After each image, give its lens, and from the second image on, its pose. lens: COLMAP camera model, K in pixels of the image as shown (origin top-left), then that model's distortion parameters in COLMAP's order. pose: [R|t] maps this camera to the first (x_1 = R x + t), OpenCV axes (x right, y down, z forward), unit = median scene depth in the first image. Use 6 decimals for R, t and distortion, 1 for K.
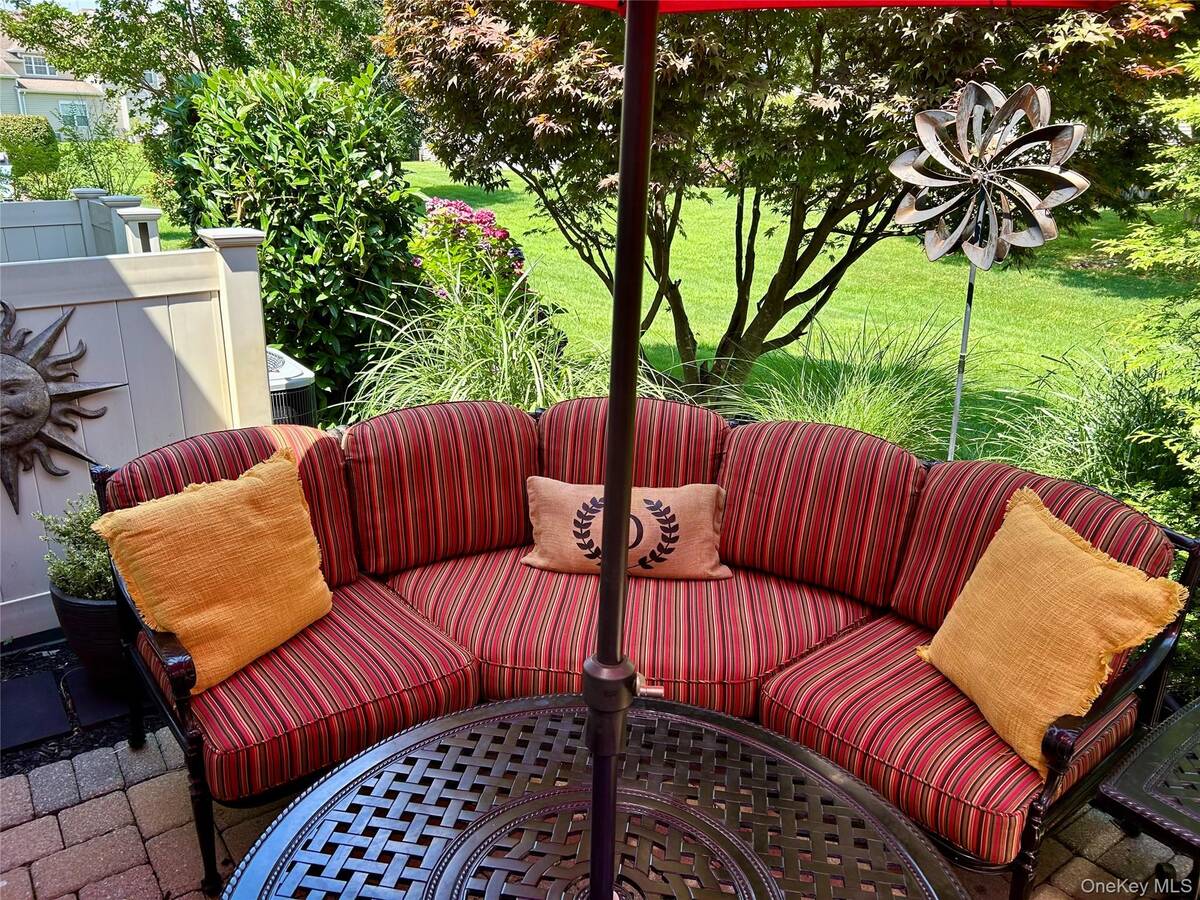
lens RADIAL K [[909.2, 0, 599.7], [0, 909.2, 443.8], [0, 0, 1]] dist [0.035990, -0.001413]
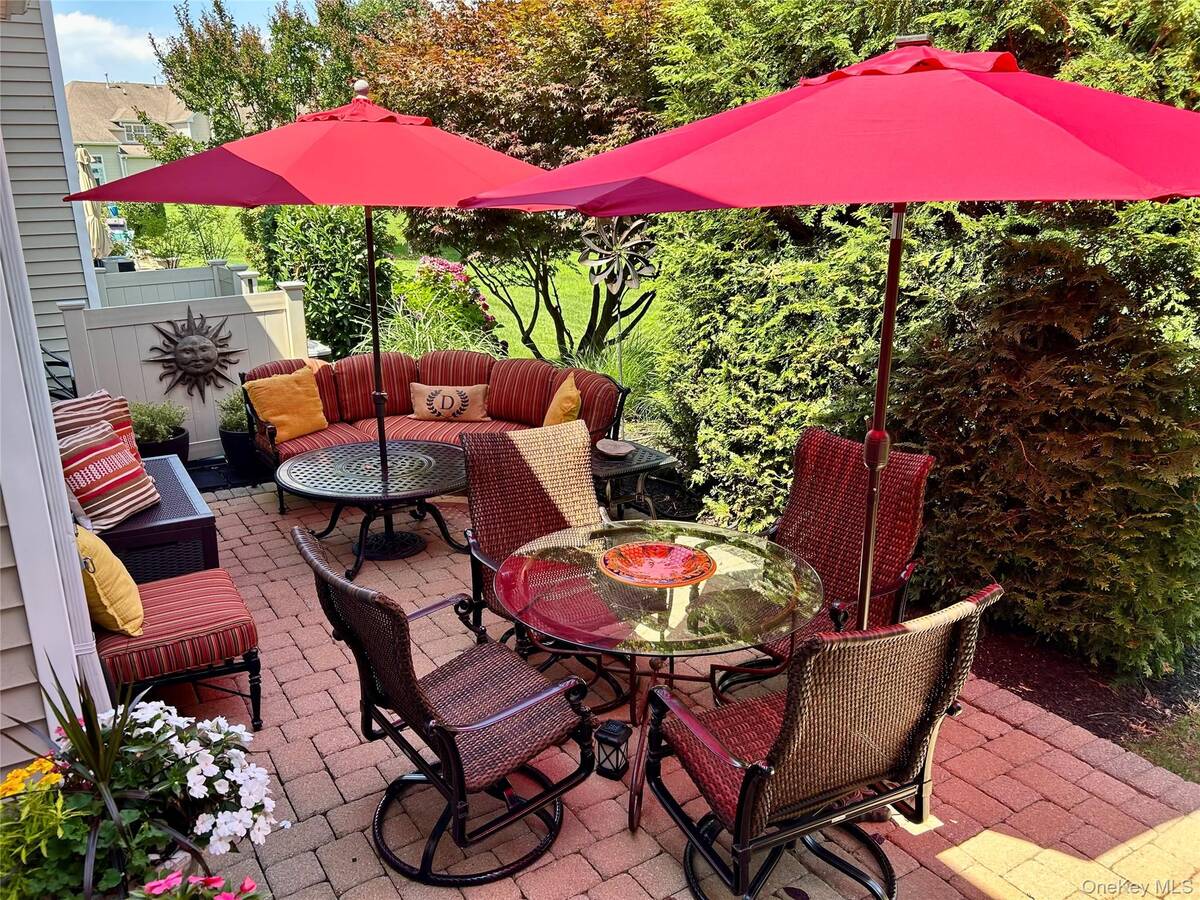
lens RADIAL K [[909.2, 0, 600.3], [0, 909.2, 455.4], [0, 0, 1]] dist [0.035990, -0.001413]
pose [[0.997498, -0.007630, -0.070281, 0.398908], [0.005823, 0.999648, -0.025880, 0.198768], [0.070454, 0.025406, 0.997191, -0.920642]]
